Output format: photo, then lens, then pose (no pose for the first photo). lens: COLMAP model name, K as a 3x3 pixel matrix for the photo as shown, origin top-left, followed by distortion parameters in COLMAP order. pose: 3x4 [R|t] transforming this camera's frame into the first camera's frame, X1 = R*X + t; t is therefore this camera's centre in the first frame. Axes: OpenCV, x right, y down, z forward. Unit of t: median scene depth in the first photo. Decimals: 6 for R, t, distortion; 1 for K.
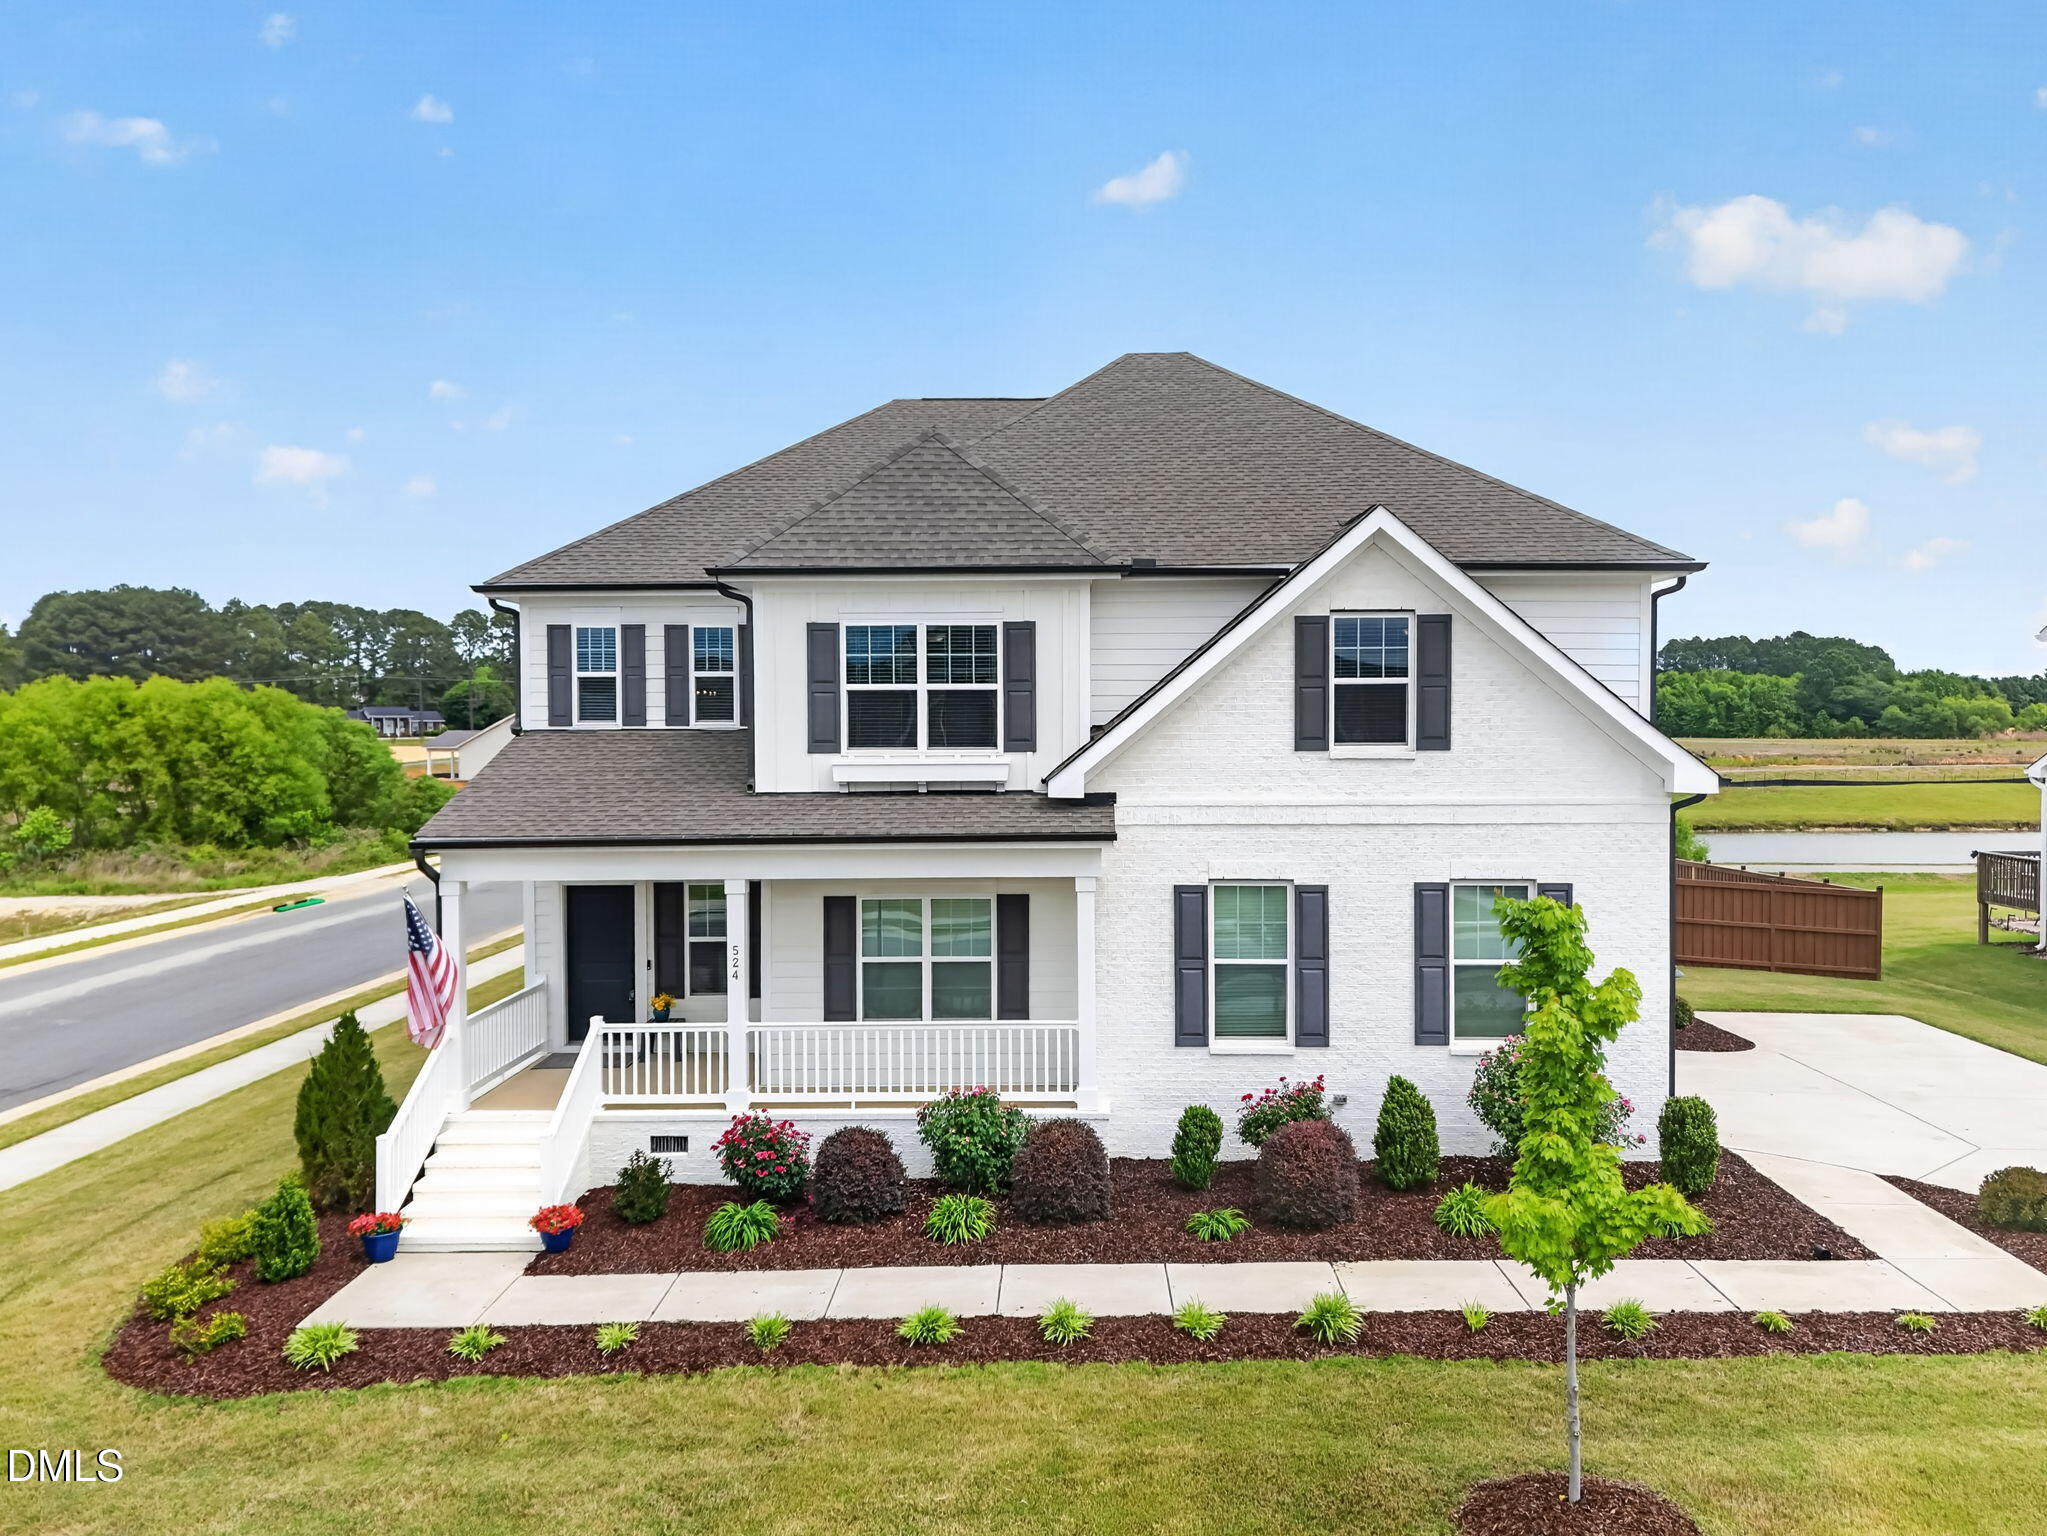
lens RADIAL K [[1519.7, 0, 1023.5], [0, 1519.7, 768.0], [0, 0, 1]] dist [0.025442, 0.000673]
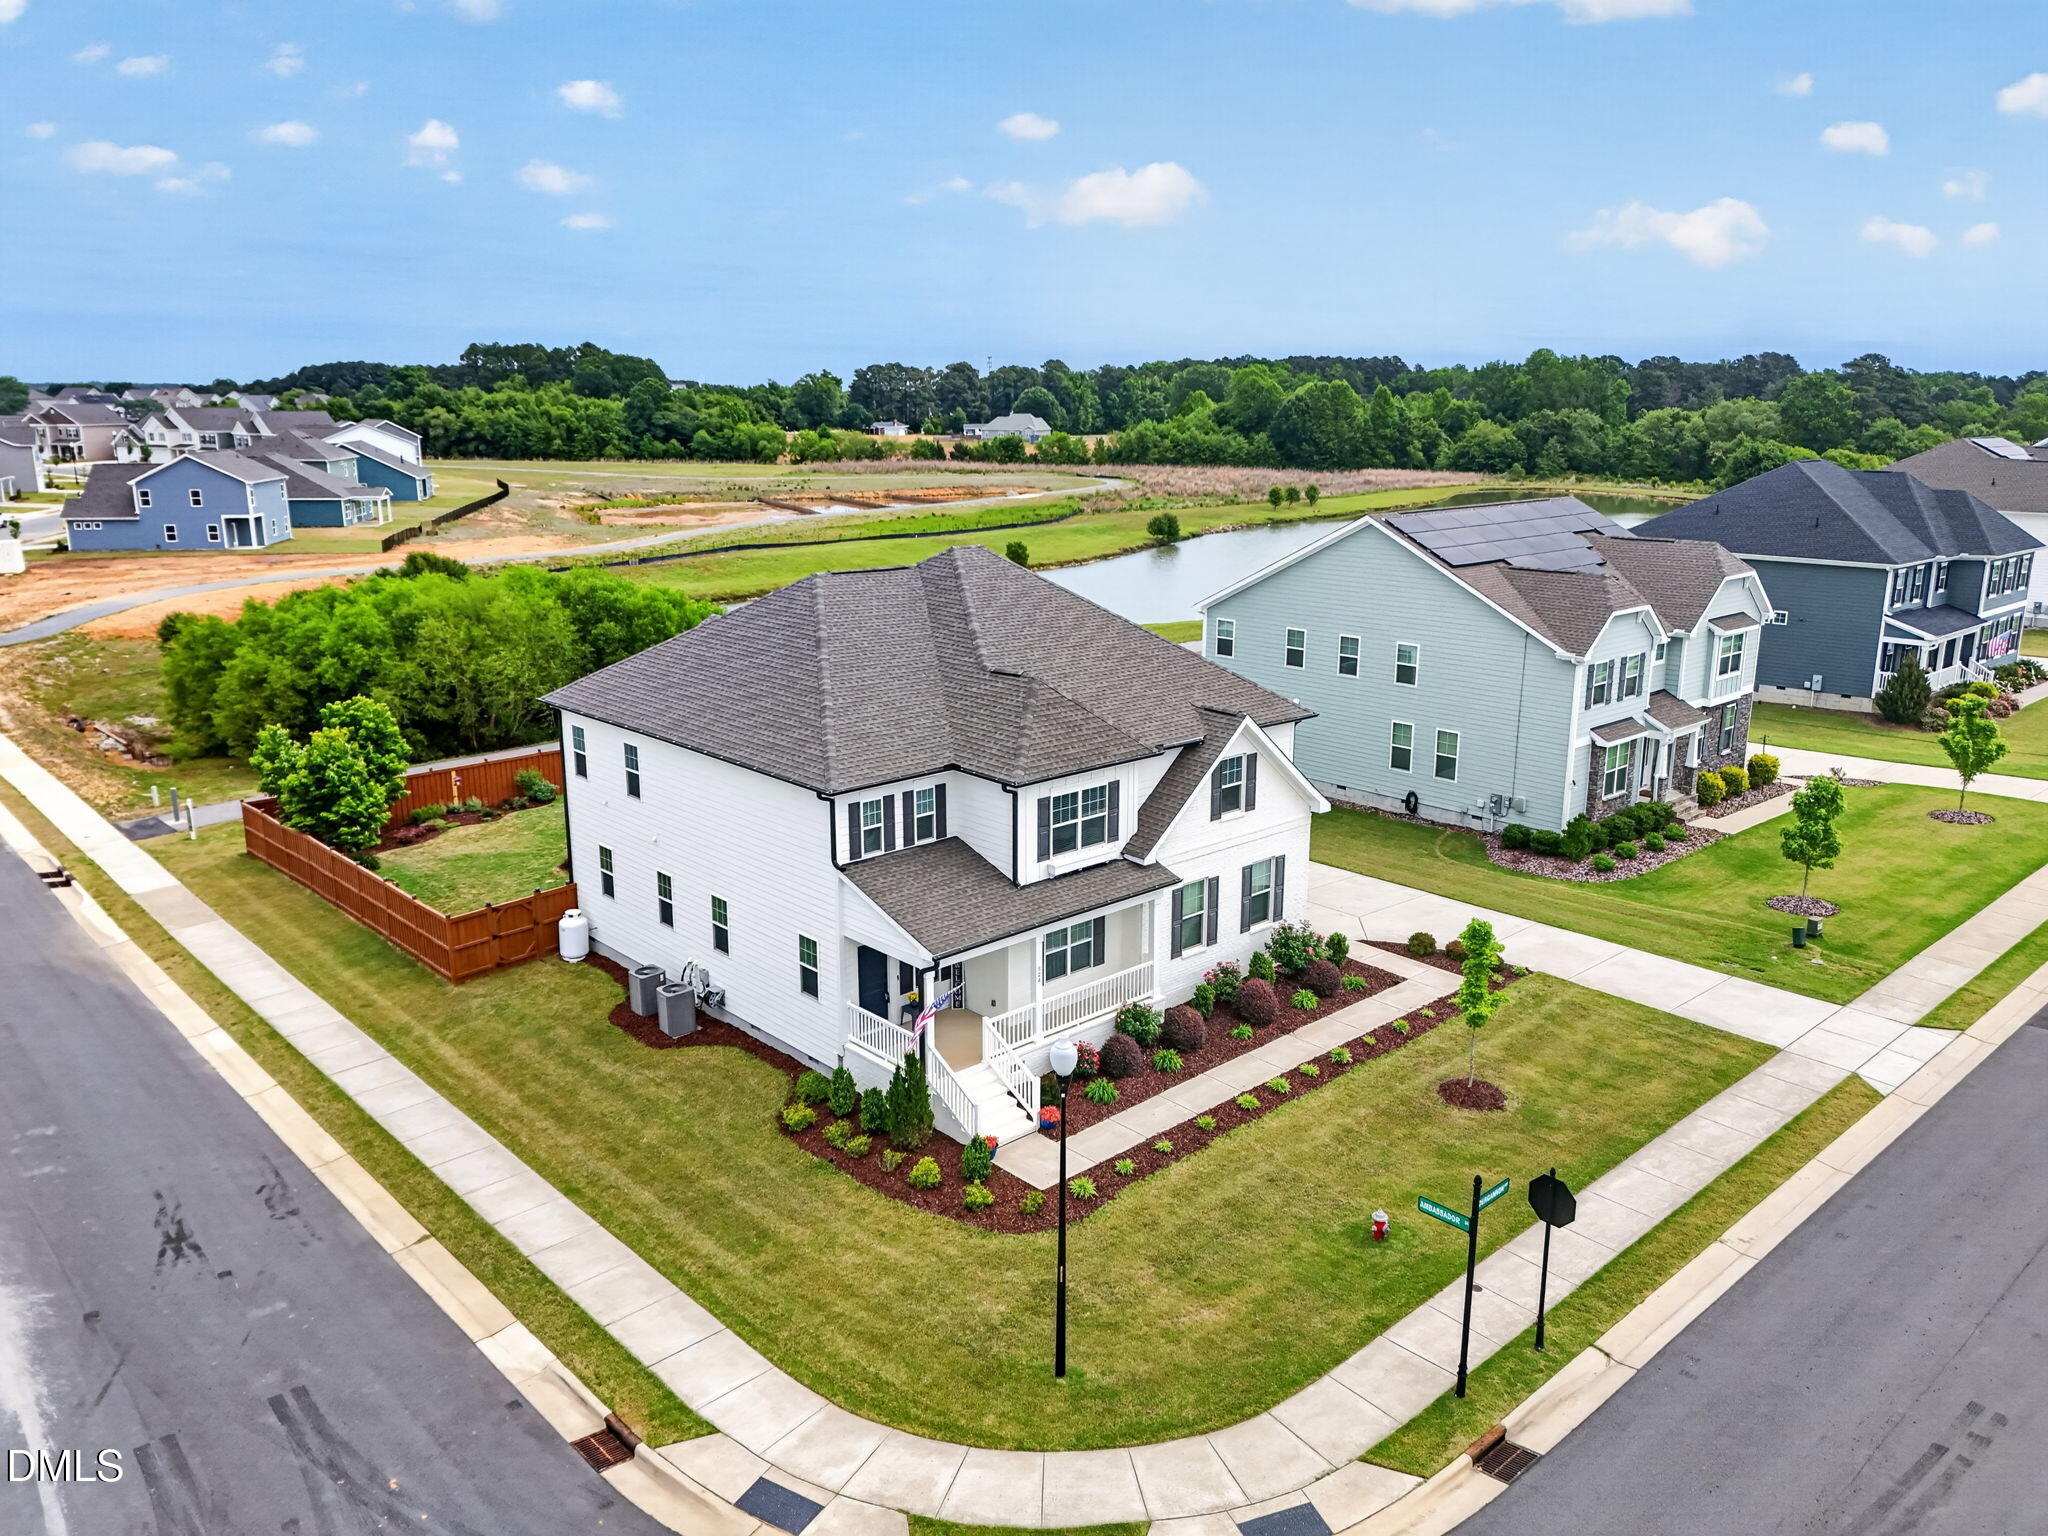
lens RADIAL K [[1520.5, 0, 1024.0], [0, 1520.5, 768.0], [0, 0, 1]] dist [0.025442, 0.000673]
pose [[0.707874, -0.161824, 0.687552, -1.330105], [0.011839, 0.975984, 0.217521, -0.497858], [-0.706240, -0.145837, 0.692789, -0.301960]]
